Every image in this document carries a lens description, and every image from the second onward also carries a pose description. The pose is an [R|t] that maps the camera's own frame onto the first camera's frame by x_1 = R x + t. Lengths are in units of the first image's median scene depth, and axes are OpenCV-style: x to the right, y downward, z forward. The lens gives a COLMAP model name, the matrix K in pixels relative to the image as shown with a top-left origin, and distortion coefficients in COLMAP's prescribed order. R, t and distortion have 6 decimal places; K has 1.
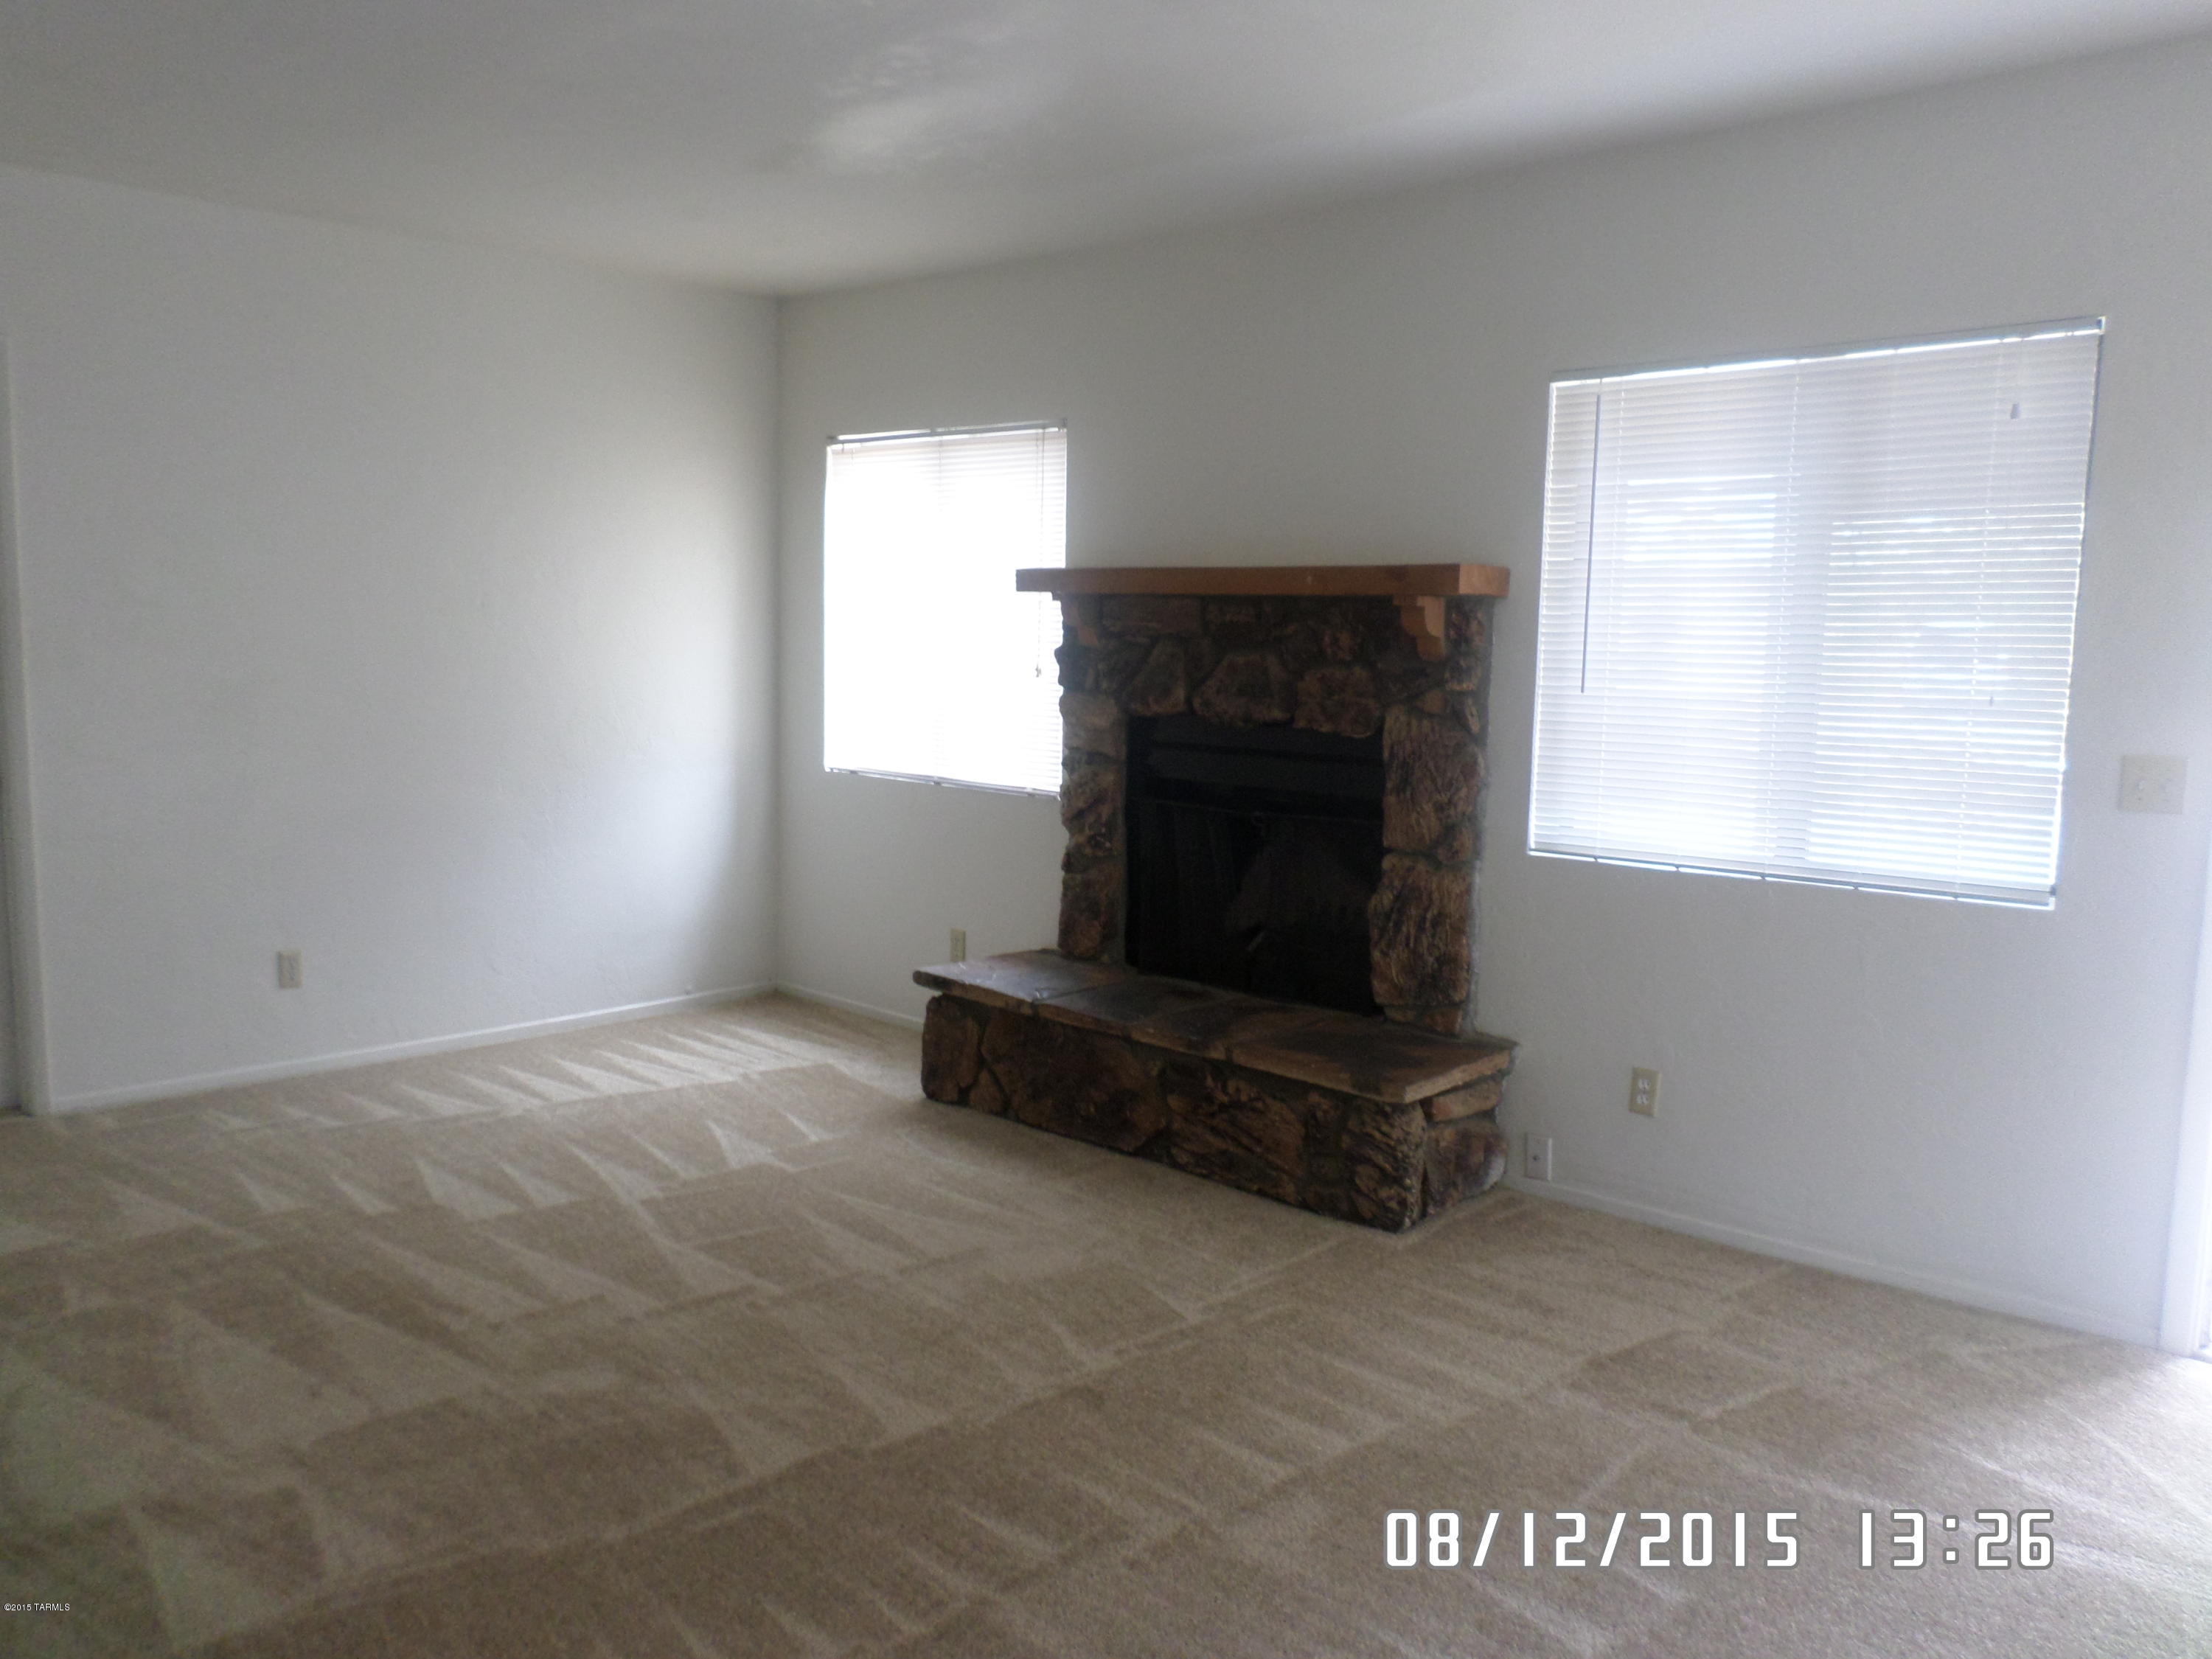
lens RADIAL K [[1607.7, 0, 1106.0], [0, 1607.7, 829.5], [0, 0, 1]] dist [-0.071986, -0.006189]
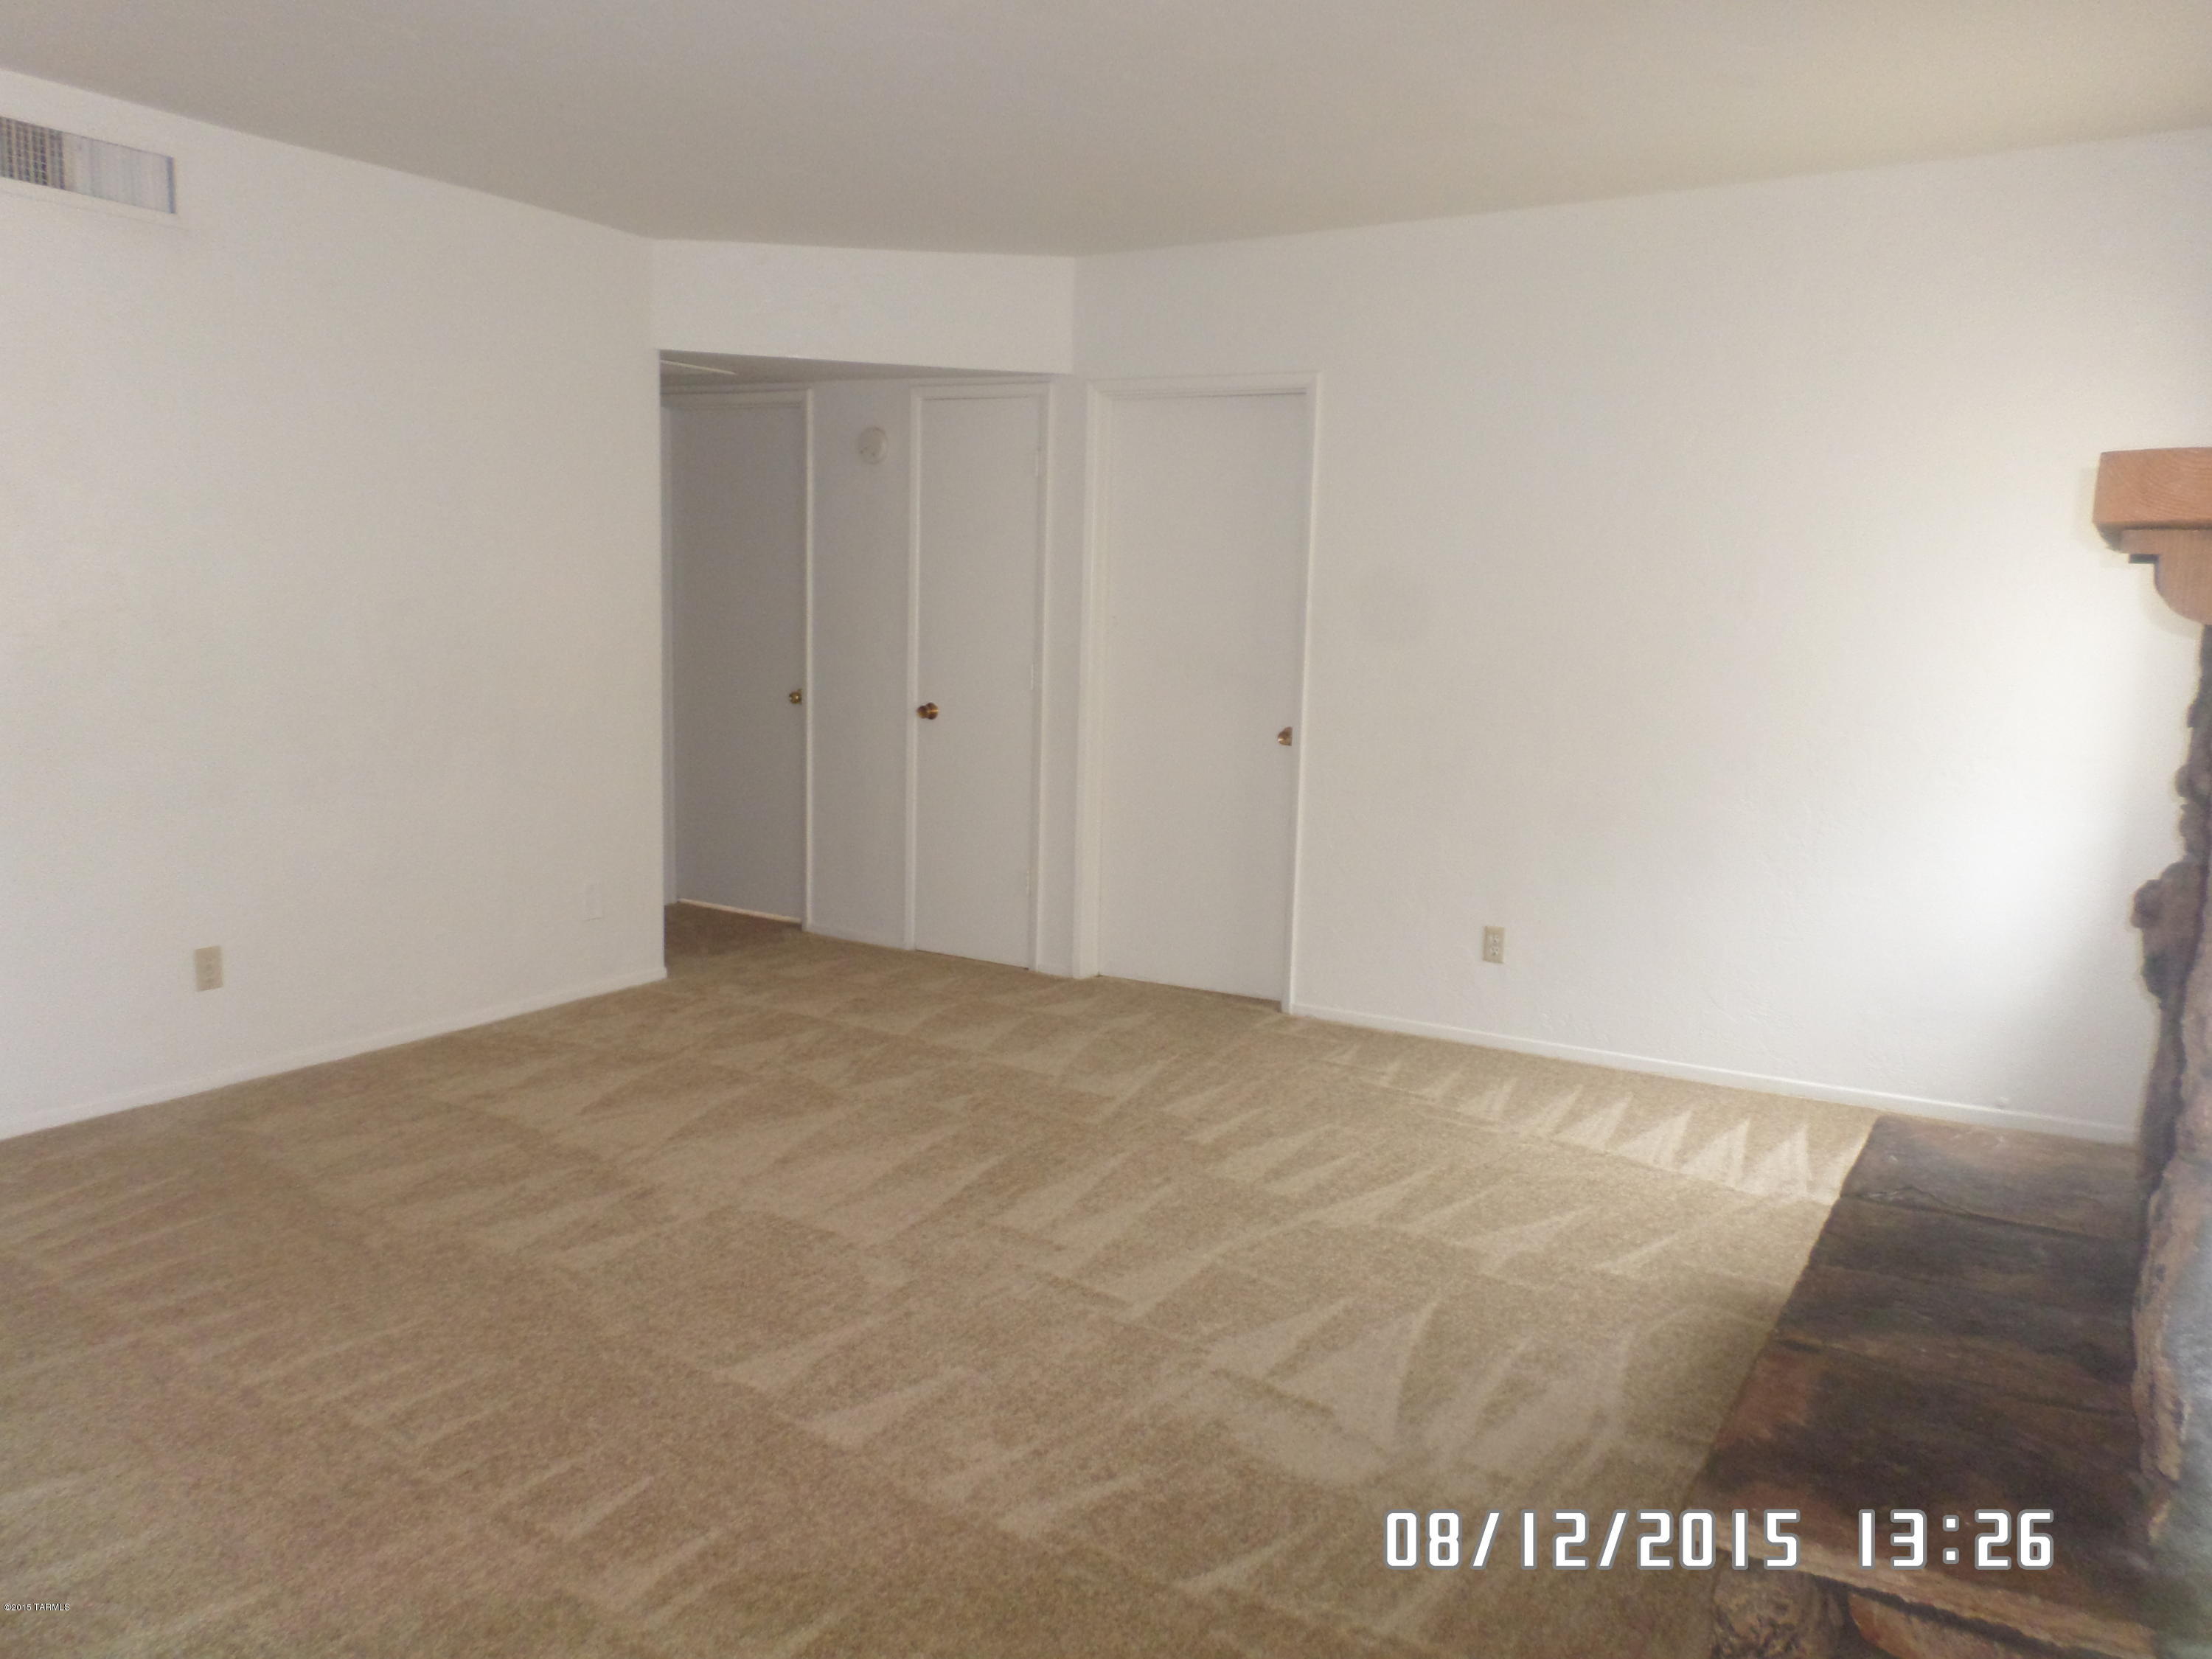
lens RADIAL K [[1607.7, 0, 1106.0], [0, 1607.7, 829.5], [0, 0, 1]] dist [-0.071986, -0.006189]
pose [[0.193480, 0.116974, -0.974106, 0.536950], [-0.132574, 0.986878, 0.092176, -0.058482], [0.972106, 0.111307, 0.206449, 0.633142]]
